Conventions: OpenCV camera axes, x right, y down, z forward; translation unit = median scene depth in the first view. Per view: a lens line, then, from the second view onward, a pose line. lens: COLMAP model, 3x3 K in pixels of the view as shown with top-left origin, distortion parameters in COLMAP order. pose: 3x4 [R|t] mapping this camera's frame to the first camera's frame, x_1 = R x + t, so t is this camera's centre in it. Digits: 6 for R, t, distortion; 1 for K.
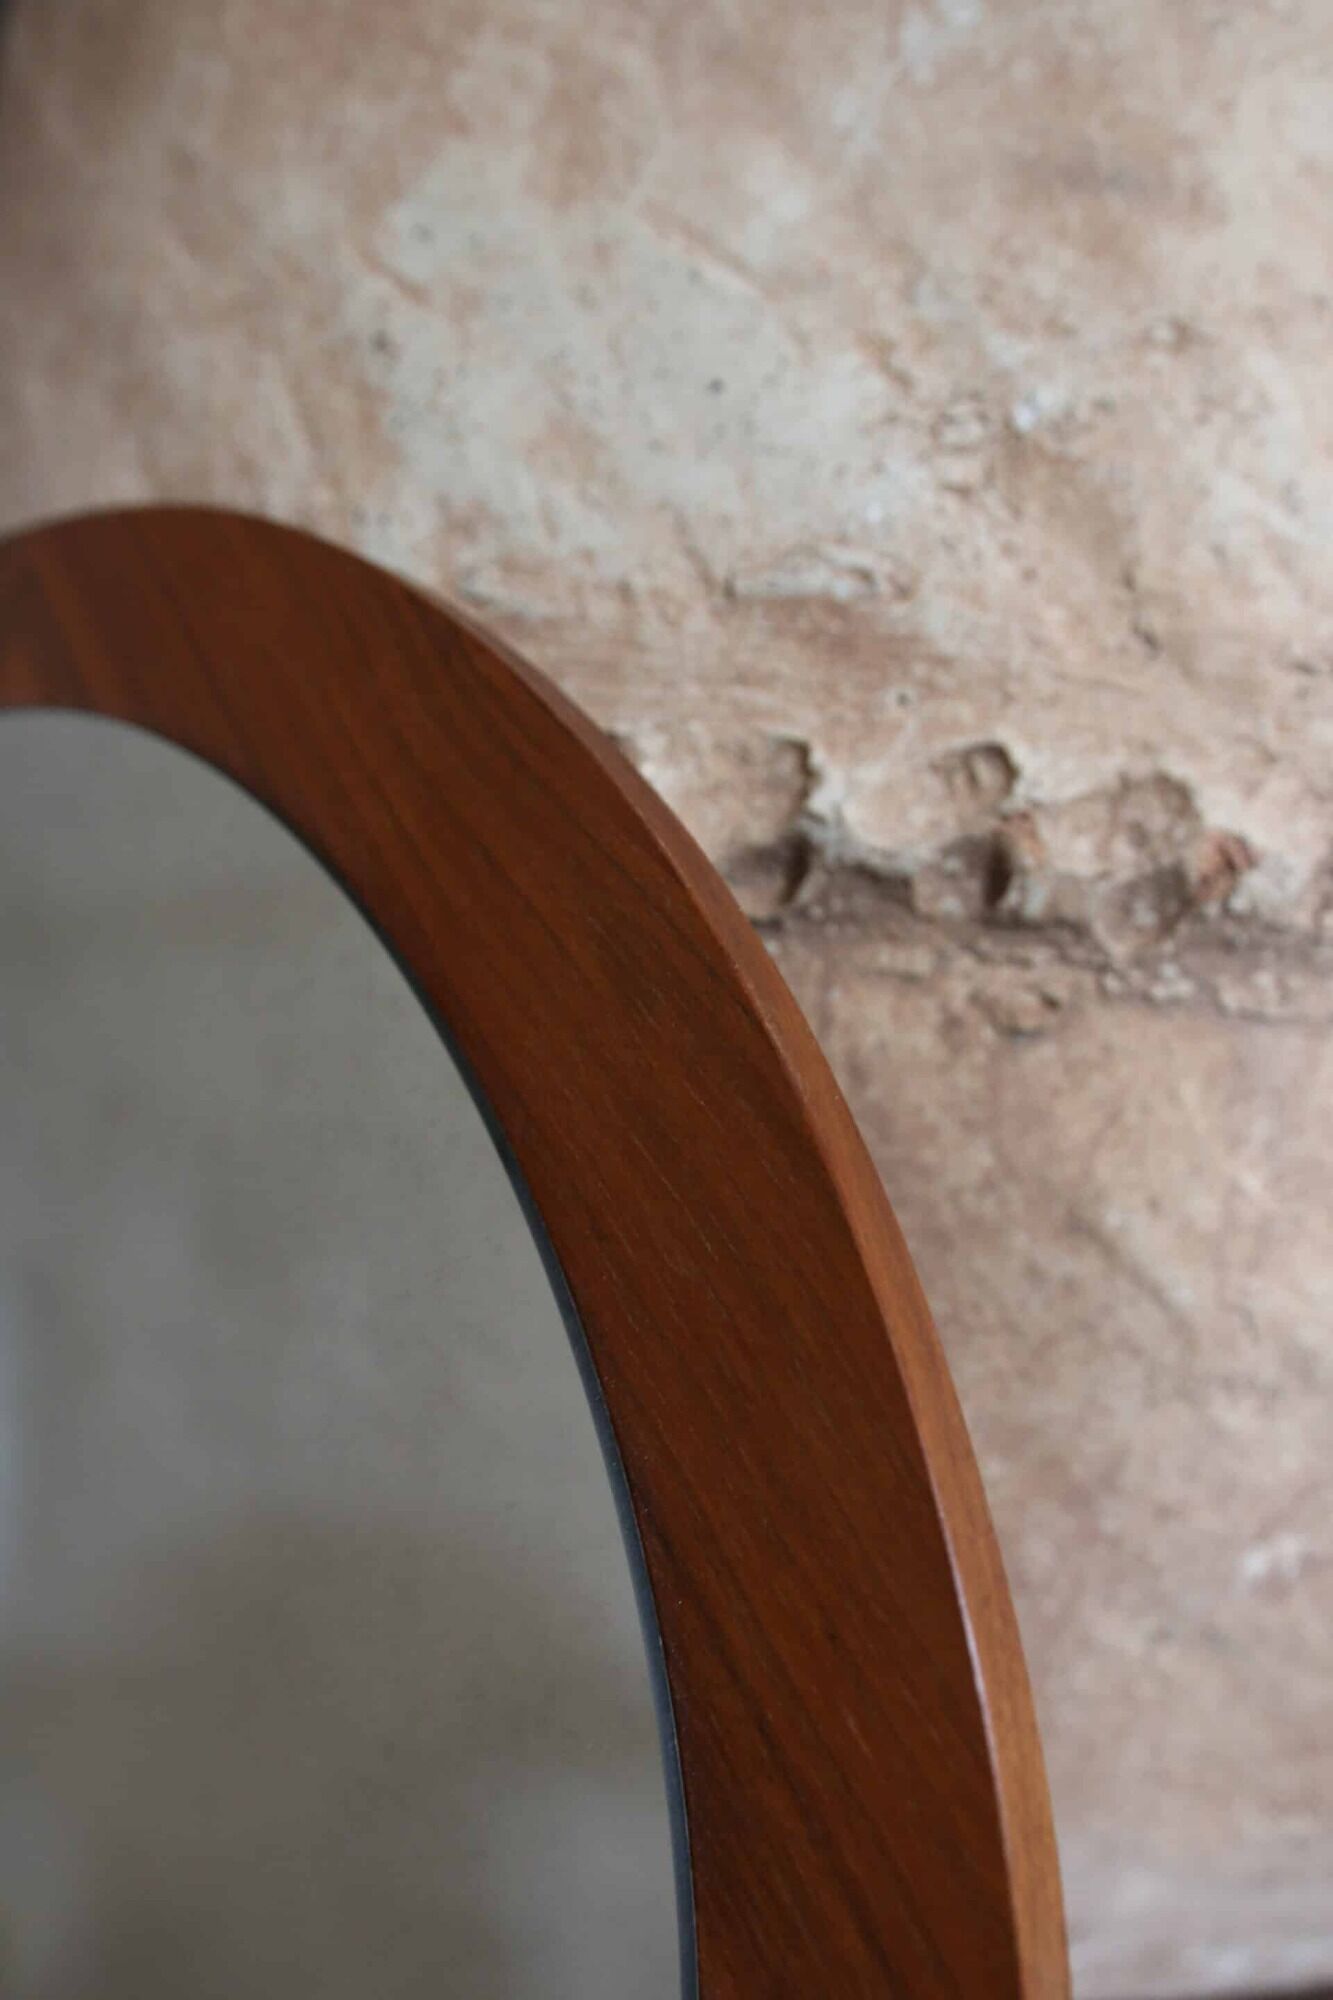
lens RADIAL K [[1563.9, 0, 673.9], [0, 1563.9, 998.2], [0, 0, 1]] dist [-0.088875, 0.030603]
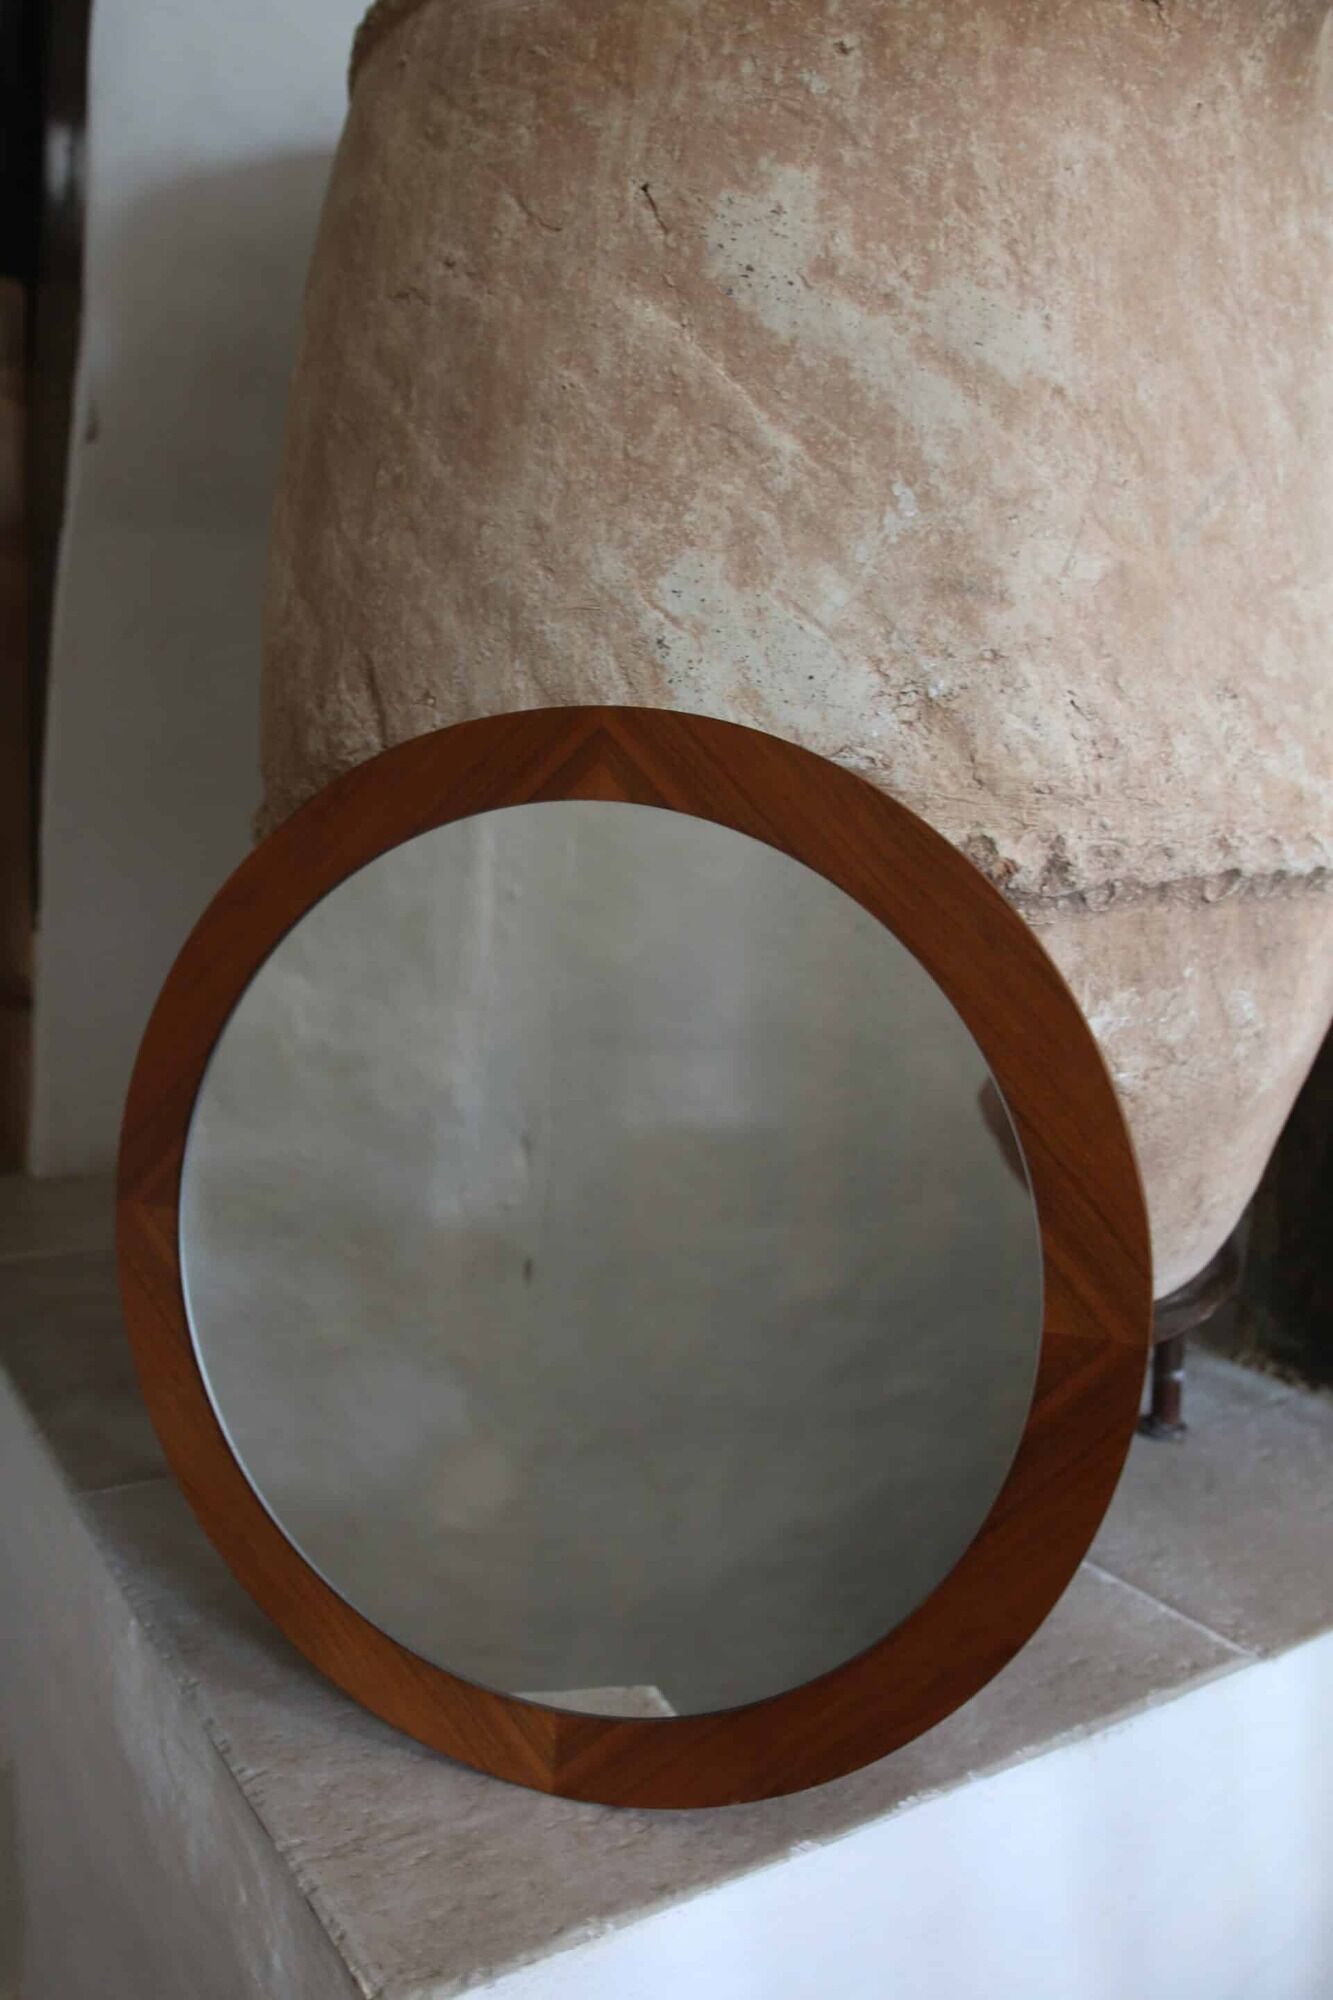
lens RADIAL K [[1626.3, 0, 666.7], [0, 1626.3, 991.1], [0, 0, 1]] dist [-0.100382, 0.052488]
pose [[0.991624, -0.040303, 0.122708, -0.534072], [0.020275, 0.986862, 0.160286, -0.319328], [-0.127556, -0.156455, 0.979414, -1.567883]]
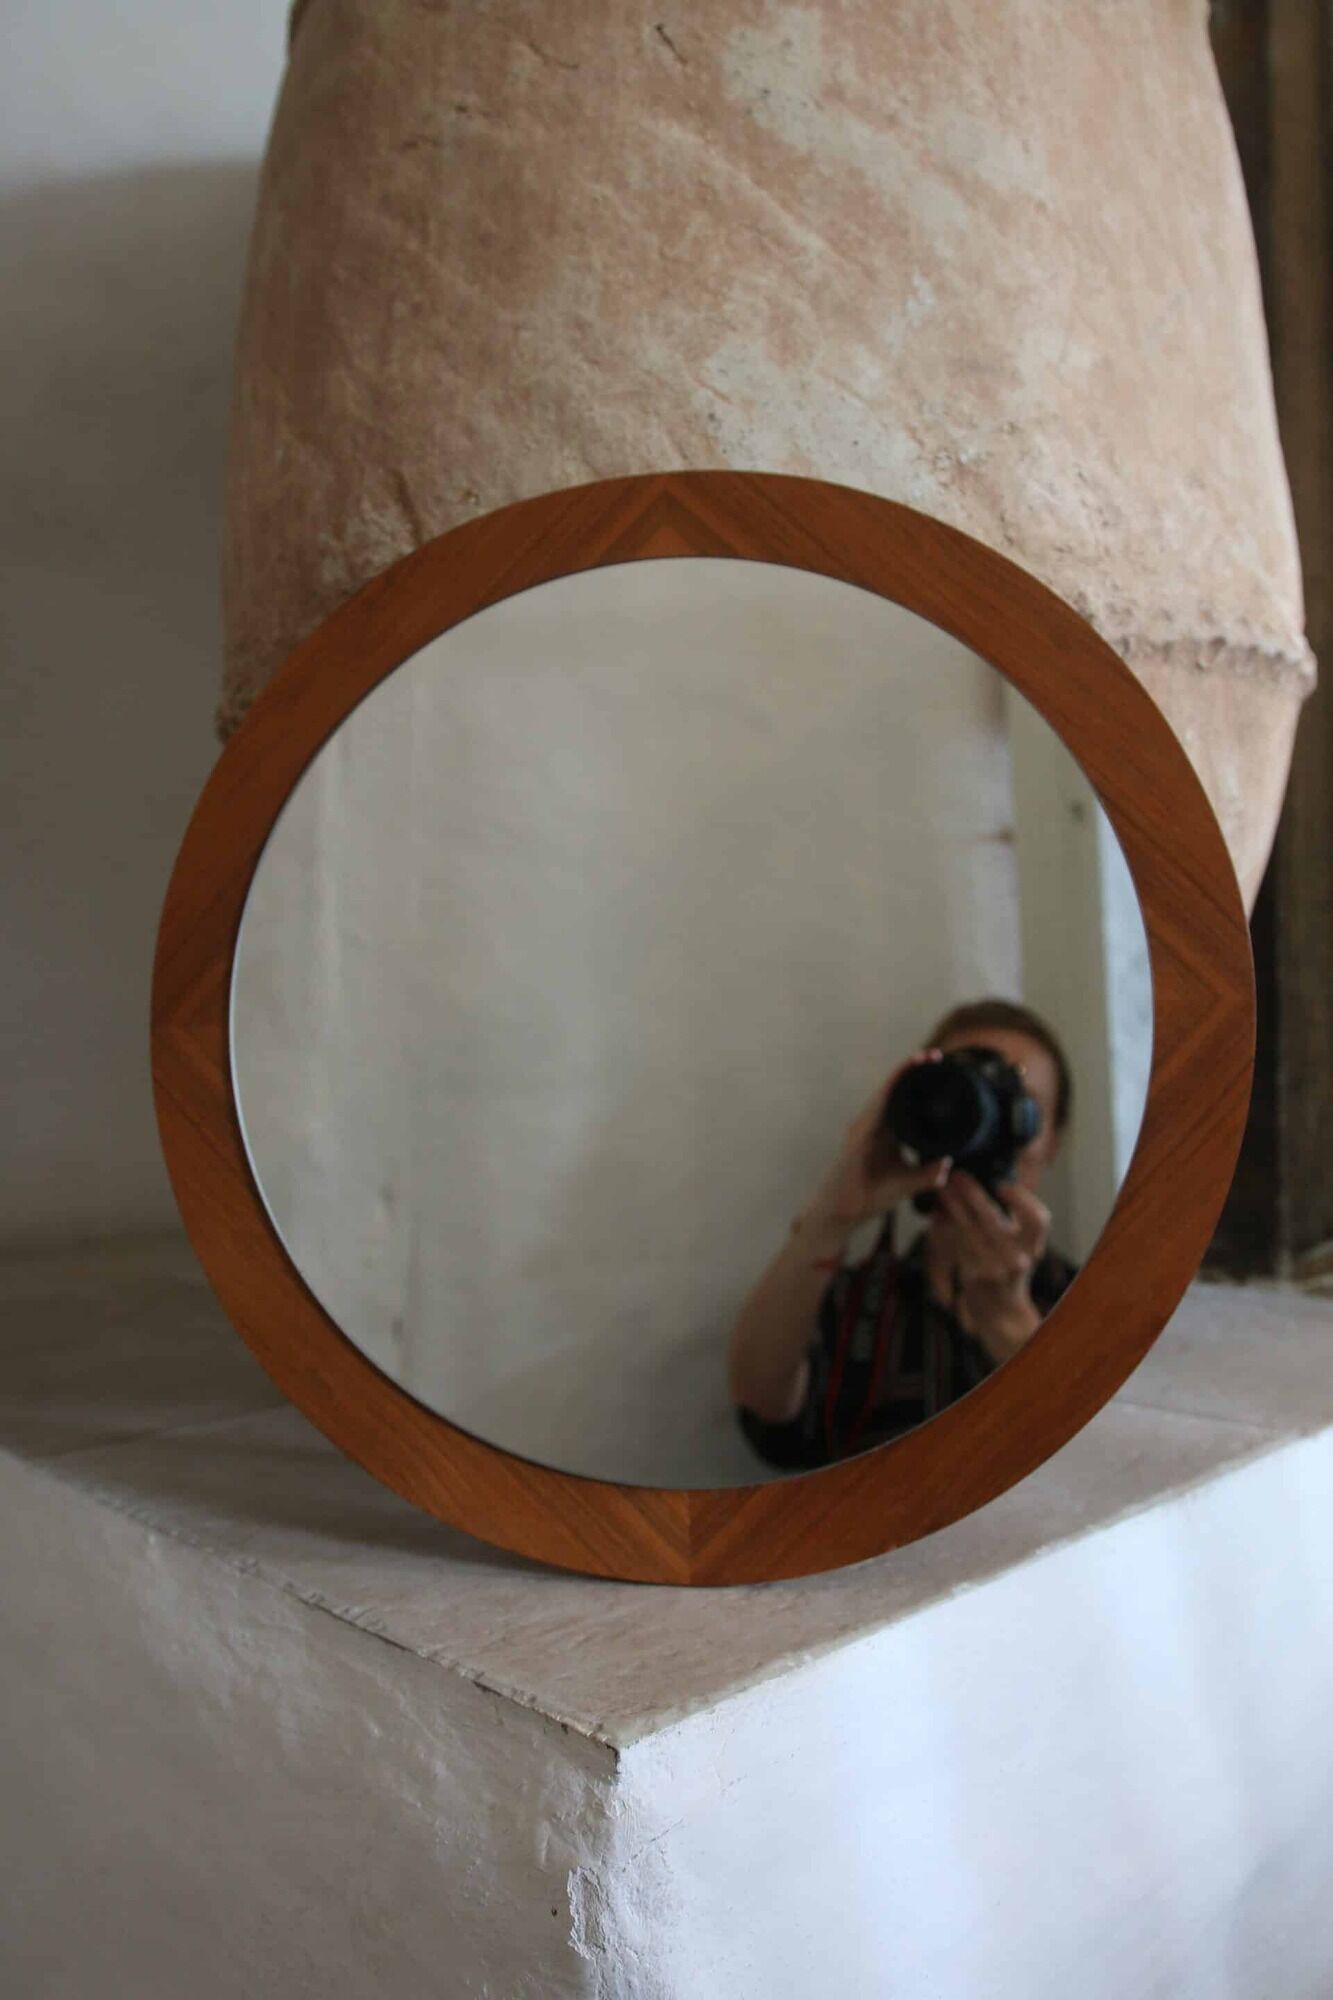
lens RADIAL K [[1664.4, 0, 654.9], [0, 1664.4, 1012.1], [0, 0, 1]] dist [-0.095042, 0.048122]
pose [[0.949216, -0.084232, 0.303139, -1.228292], [0.074166, 0.996249, 0.044587, 0.421508], [-0.305758, -0.019840, 0.951903, -1.588770]]
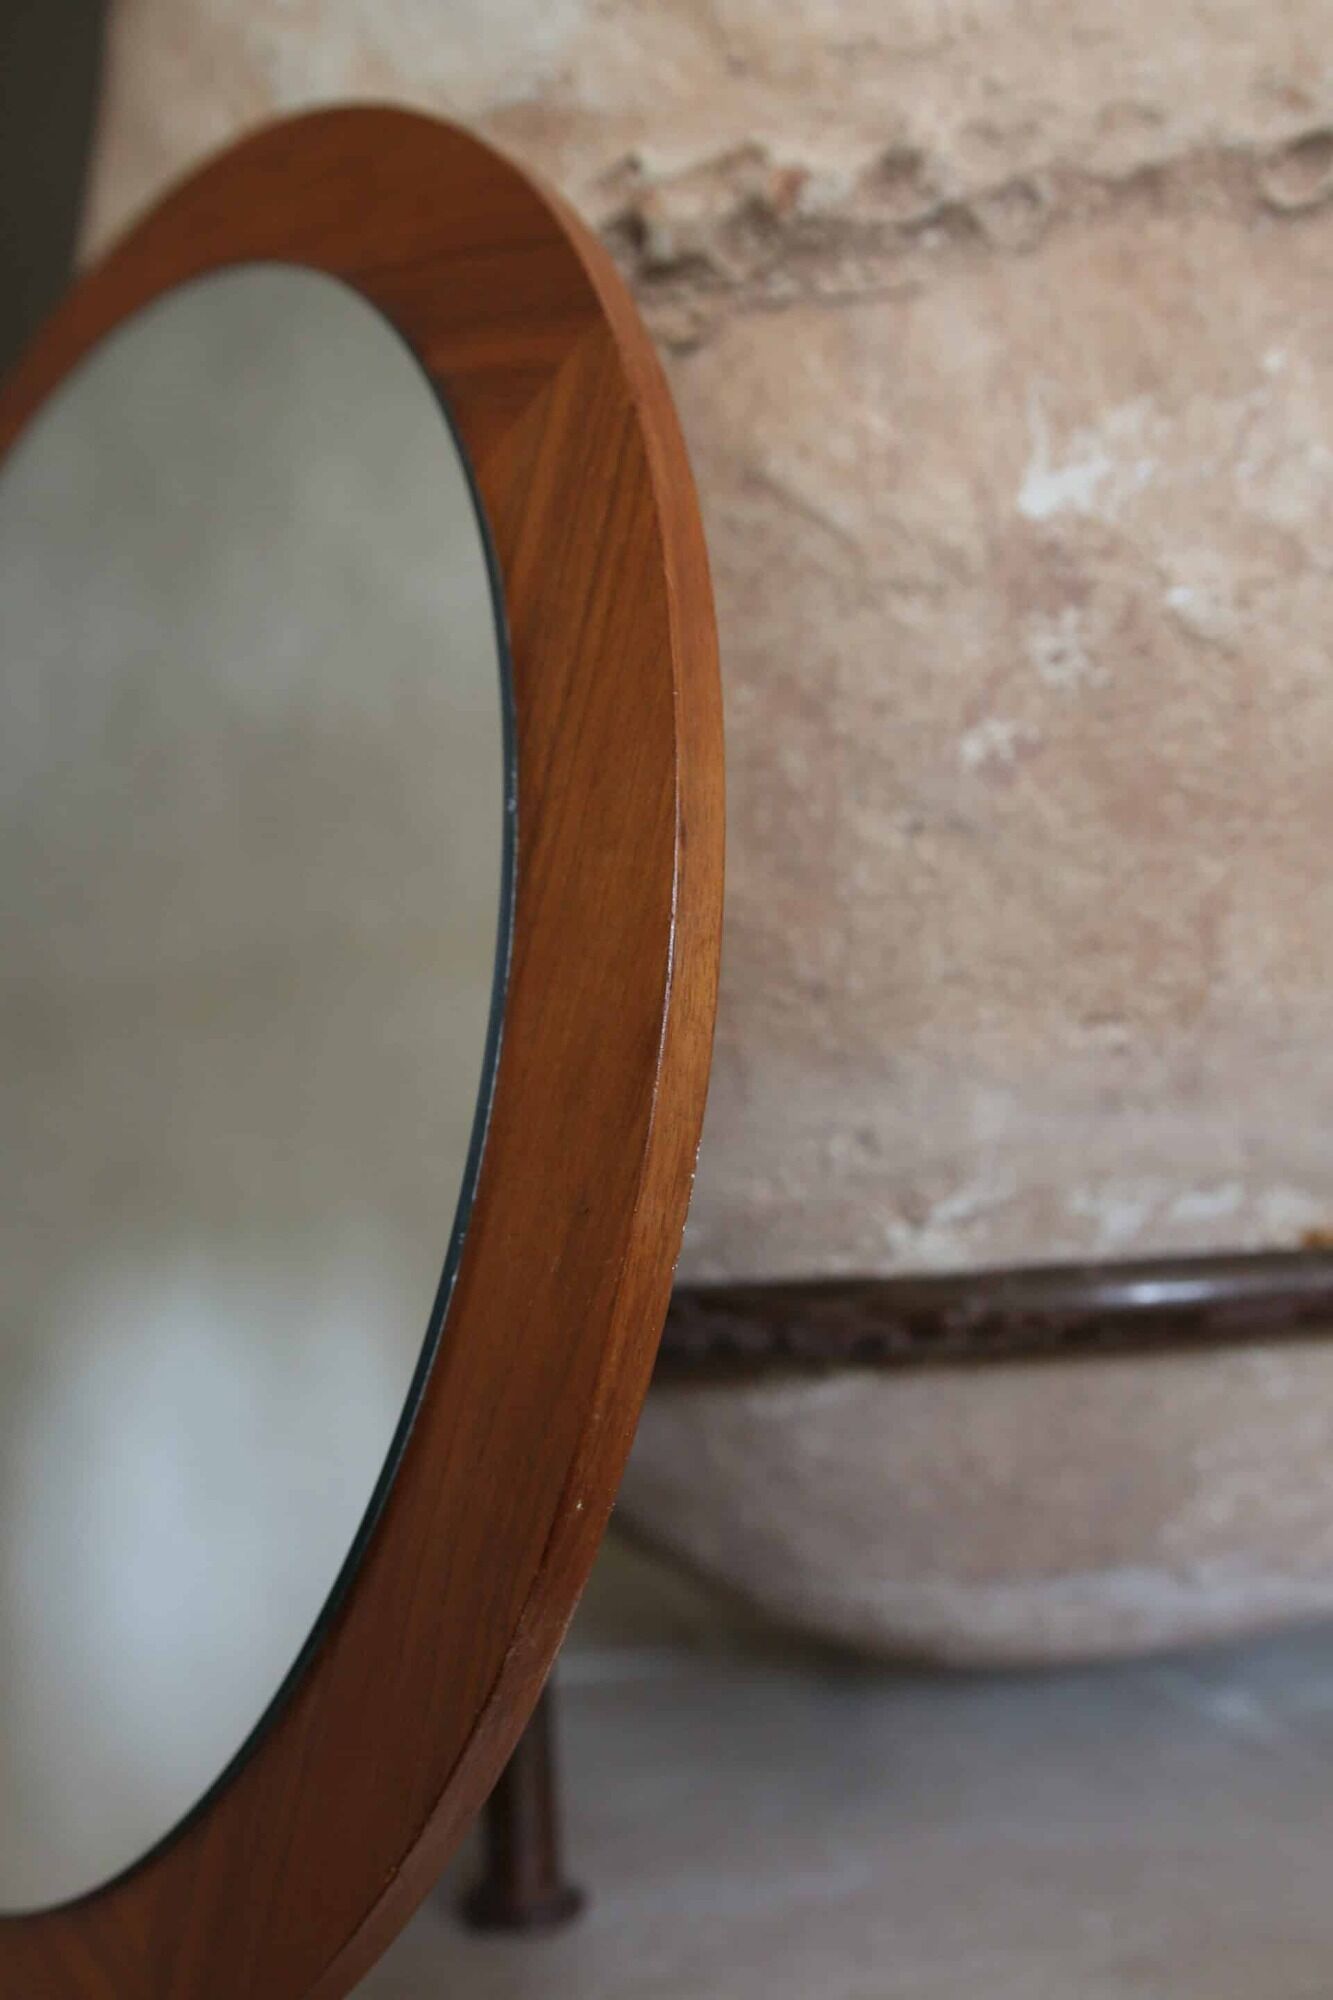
lens RADIAL K [[1833.6, 0, 675.6], [0, 1833.6, 1001.4], [0, 0, 1]] dist [-0.034929, 0.000000]
pose [[0.953428, -0.141220, -0.266518, 0.560228], [0.107383, 0.984651, -0.137588, 0.811770], [0.281858, 0.102561, 0.953959, -0.501818]]
